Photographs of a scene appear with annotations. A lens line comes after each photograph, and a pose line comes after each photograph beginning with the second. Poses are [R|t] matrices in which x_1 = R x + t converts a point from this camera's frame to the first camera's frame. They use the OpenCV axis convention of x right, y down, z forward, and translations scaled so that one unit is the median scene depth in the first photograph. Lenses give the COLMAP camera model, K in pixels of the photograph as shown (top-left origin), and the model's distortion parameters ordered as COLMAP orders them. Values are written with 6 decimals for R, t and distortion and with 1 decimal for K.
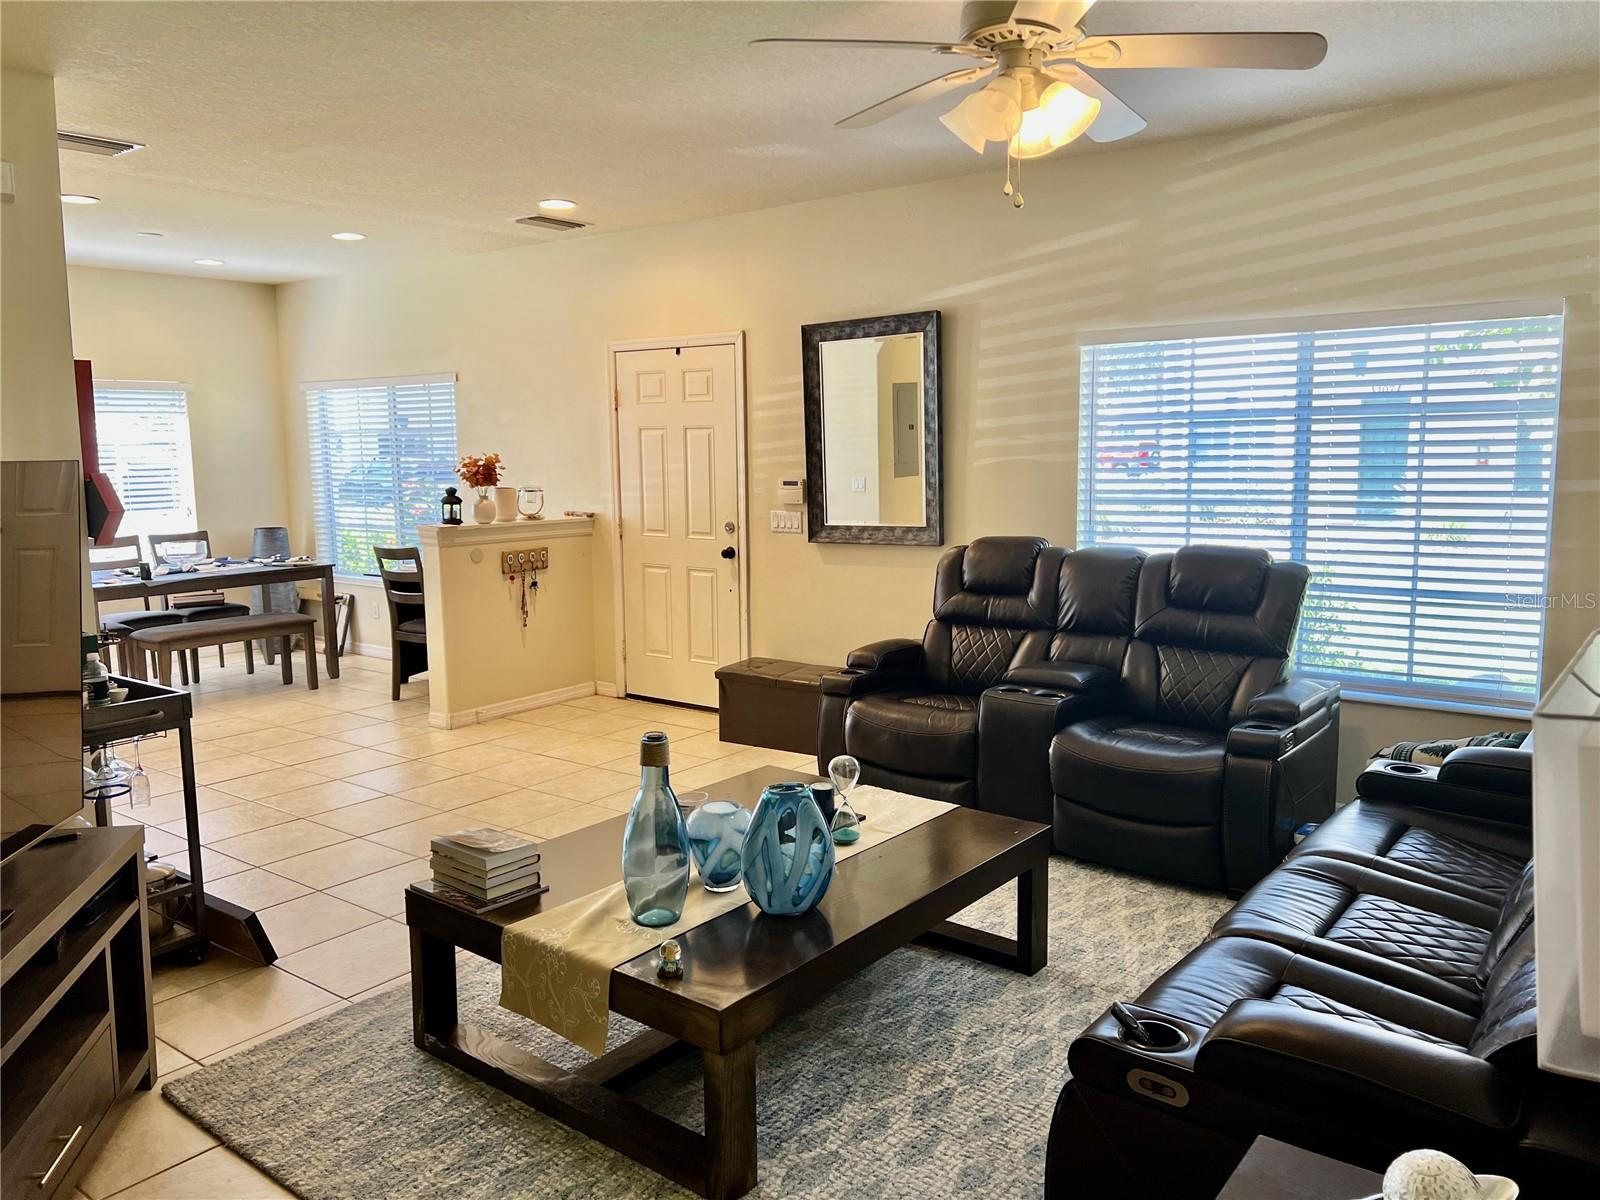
lens RADIAL K [[1202.4, 0, 800.0], [0, 1202.4, 600.0], [0, 0, 1]] dist [0.051936, -0.003386]
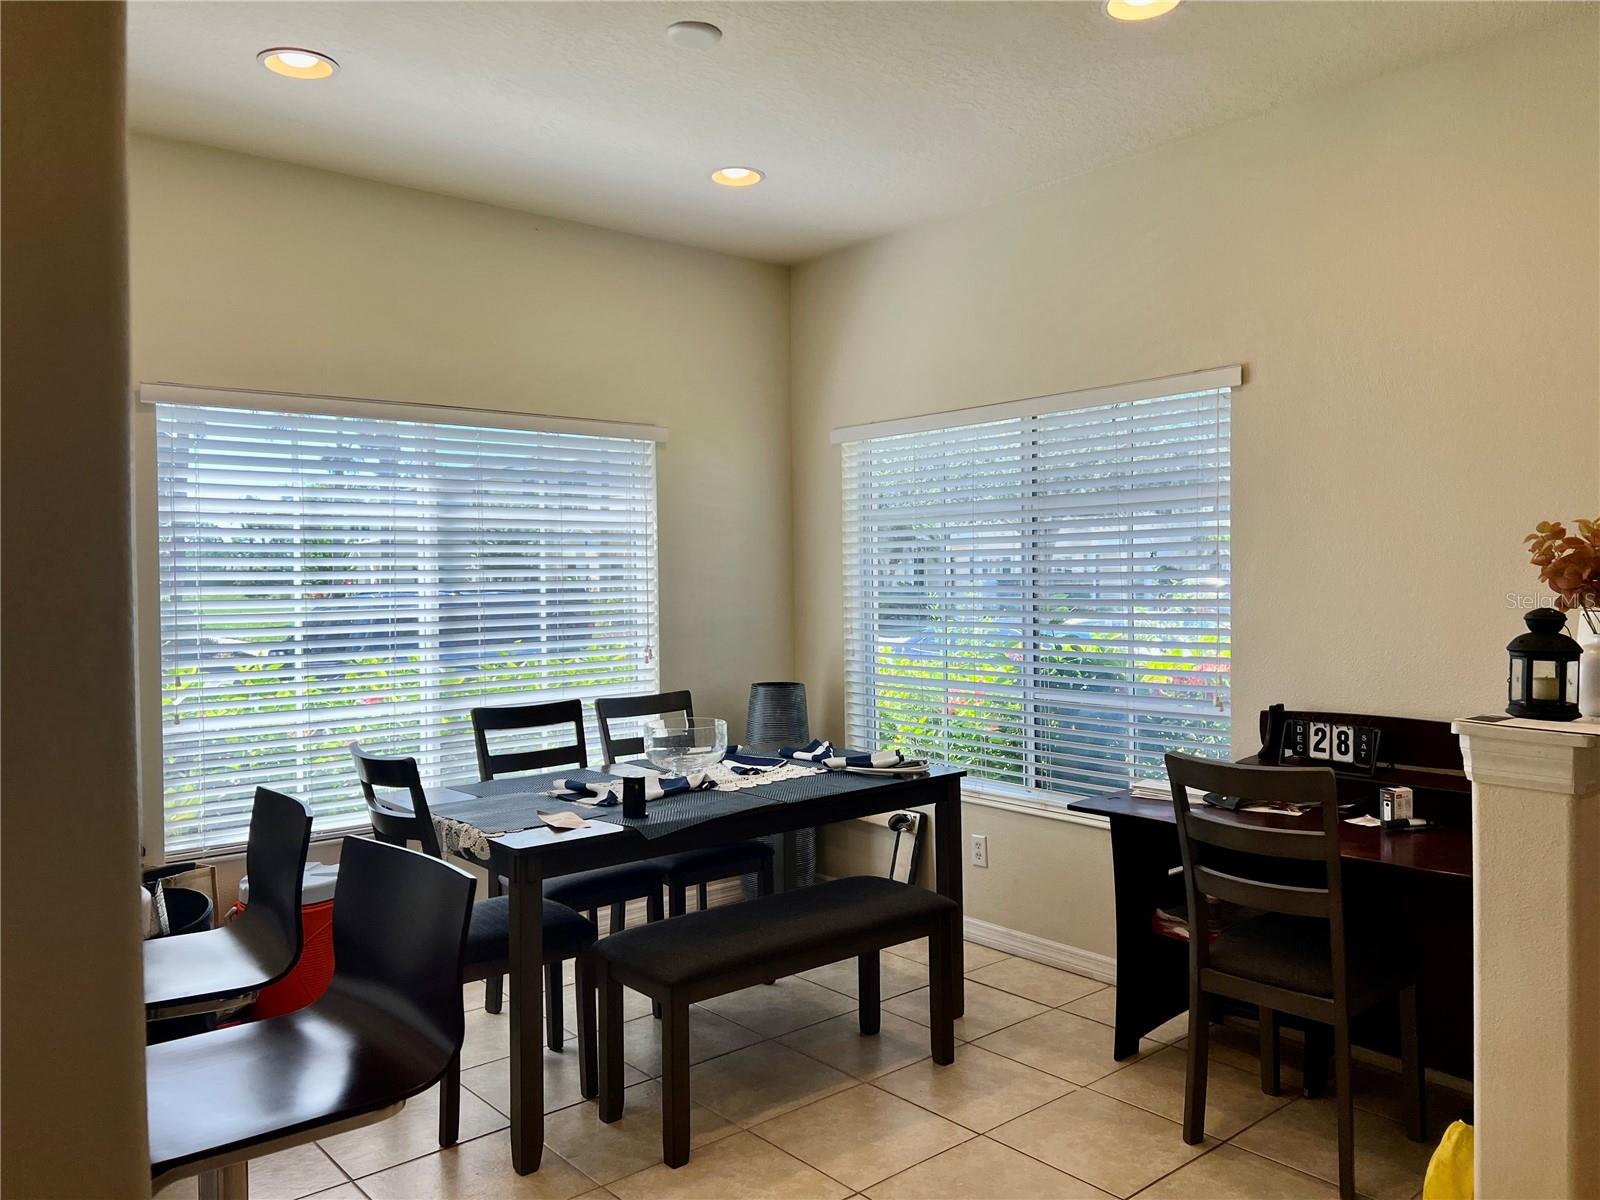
lens RADIAL K [[1202.4, 0, 800.0], [0, 1202.4, 600.0], [0, 0, 1]] dist [0.051936, -0.003386]
pose [[0.976611, 0.005660, -0.214938, -0.337254], [-0.028891, 0.994043, -0.105091, -0.044057], [0.213063, 0.108843, 0.970957, 0.511110]]
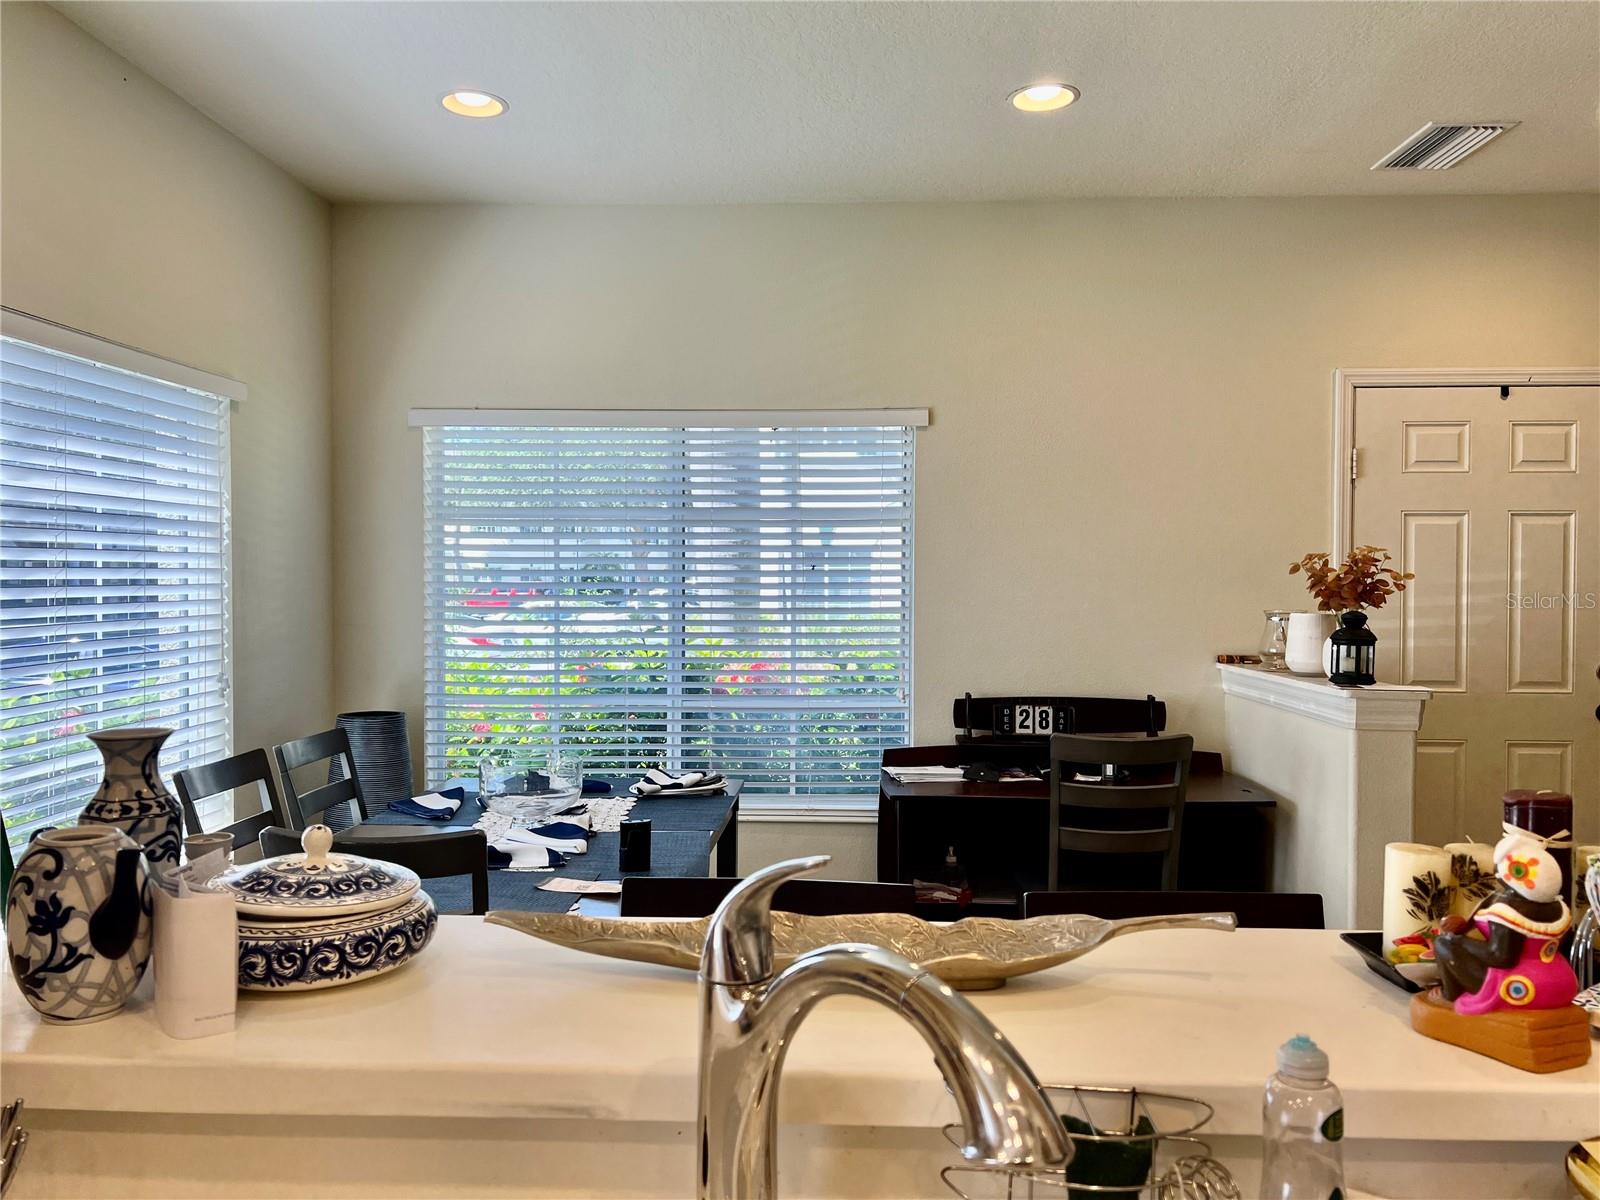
lens RADIAL K [[1202.4, 0, 800.0], [0, 1202.4, 600.0], [0, 0, 1]] dist [0.051936, -0.003386]
pose [[0.813168, 0.005162, 0.582006, -0.623734], [0.063913, 0.993122, -0.098106, -0.051239], [-0.578509, 0.116974, 0.807245, 0.588916]]
